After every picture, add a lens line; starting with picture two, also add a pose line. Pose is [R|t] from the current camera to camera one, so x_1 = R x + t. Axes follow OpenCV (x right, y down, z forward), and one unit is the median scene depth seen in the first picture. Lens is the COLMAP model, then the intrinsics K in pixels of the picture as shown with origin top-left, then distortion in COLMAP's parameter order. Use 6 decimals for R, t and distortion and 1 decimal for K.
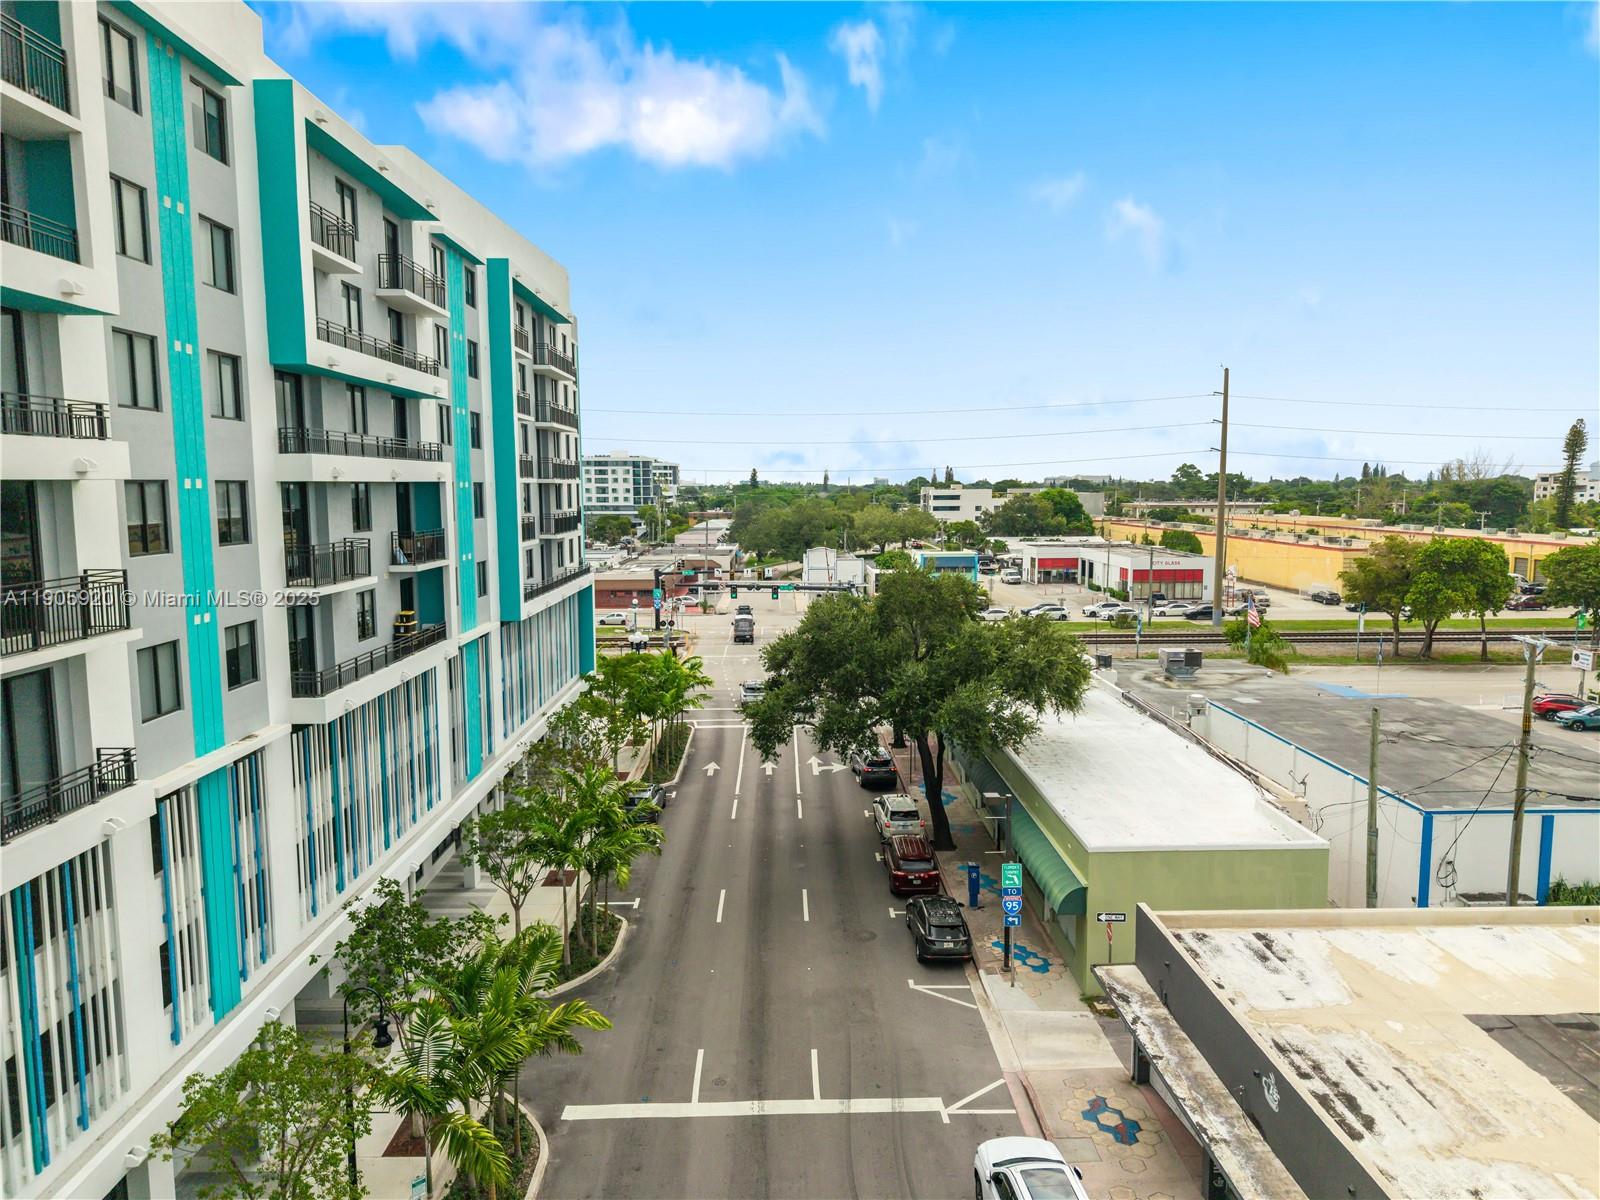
lens RADIAL K [[1072.1, 0, 800.0], [0, 1072.1, 600.0], [0, 0, 1]] dist [0.027679, -0.023259]
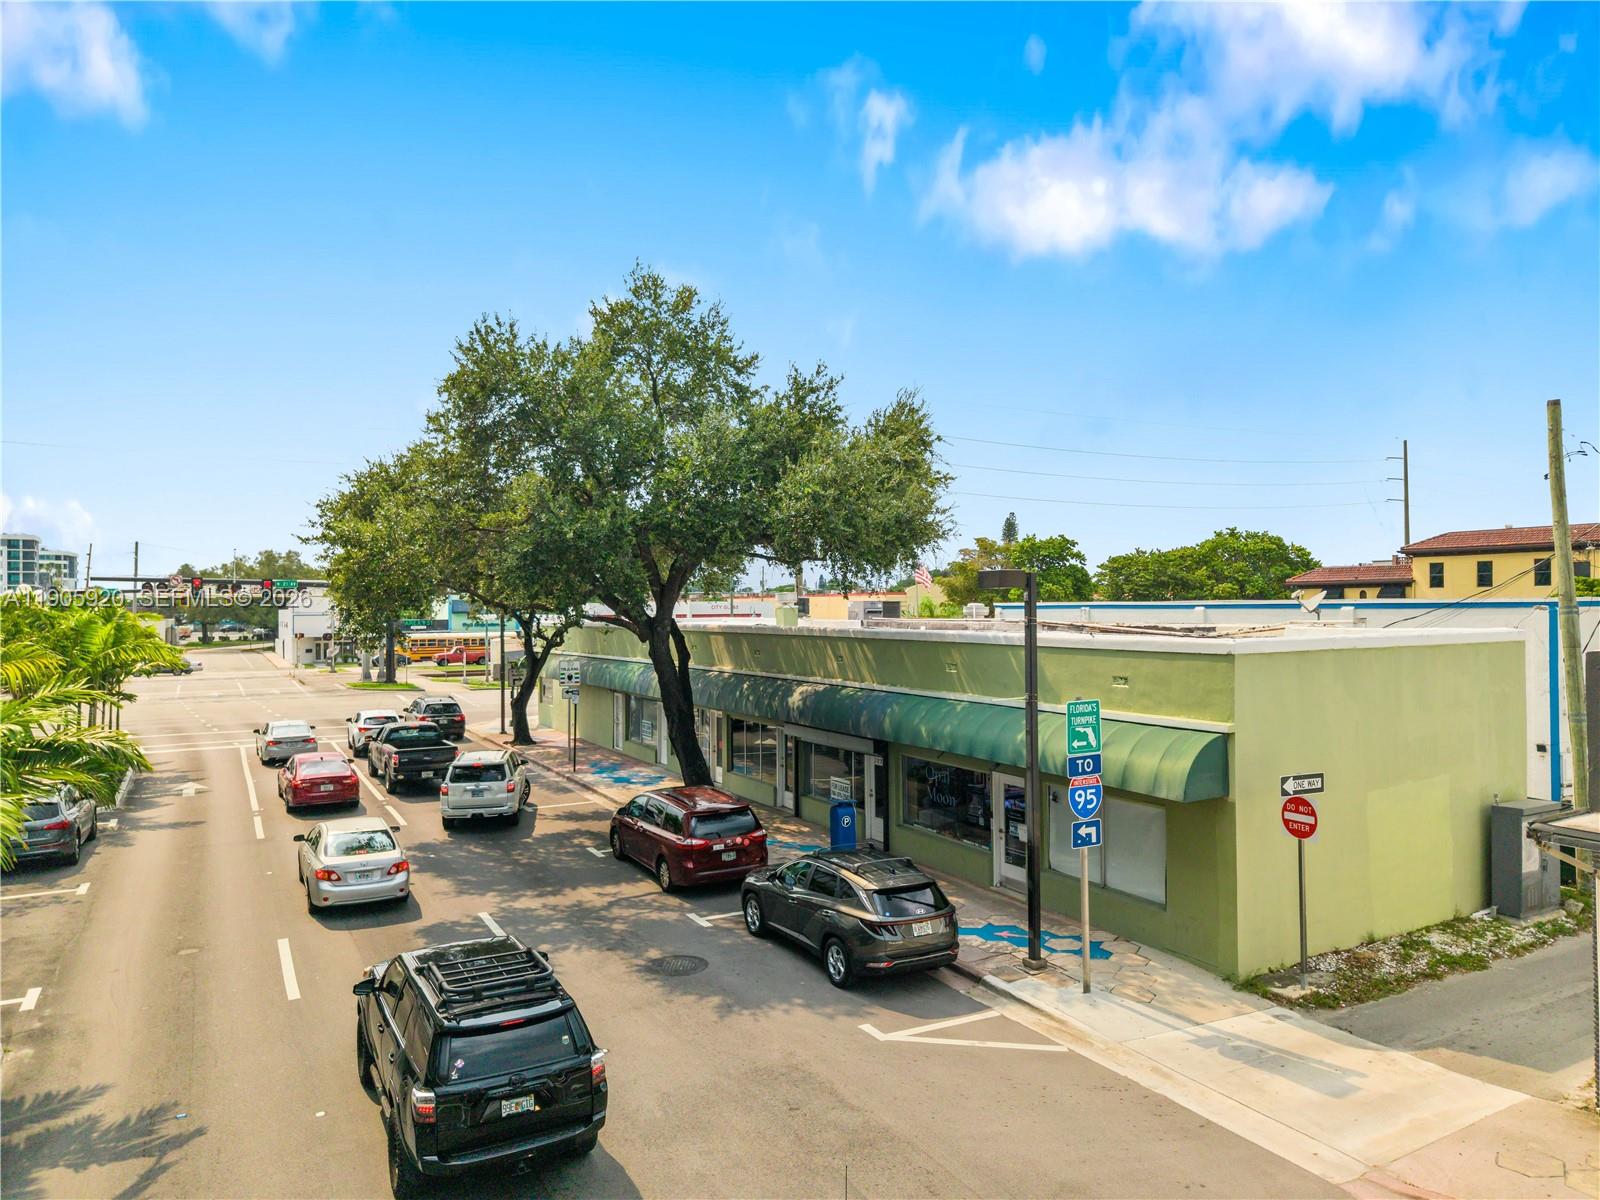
lens RADIAL K [[1072.1, 0, 800.0], [0, 1072.1, 600.0], [0, 0, 1]] dist [0.027679, -0.023259]
pose [[0.886602, 0.002050, 0.462528, -0.081941], [0.052660, 0.993041, -0.105344, 0.181222], [-0.459525, 0.117755, 0.880324, 0.488501]]
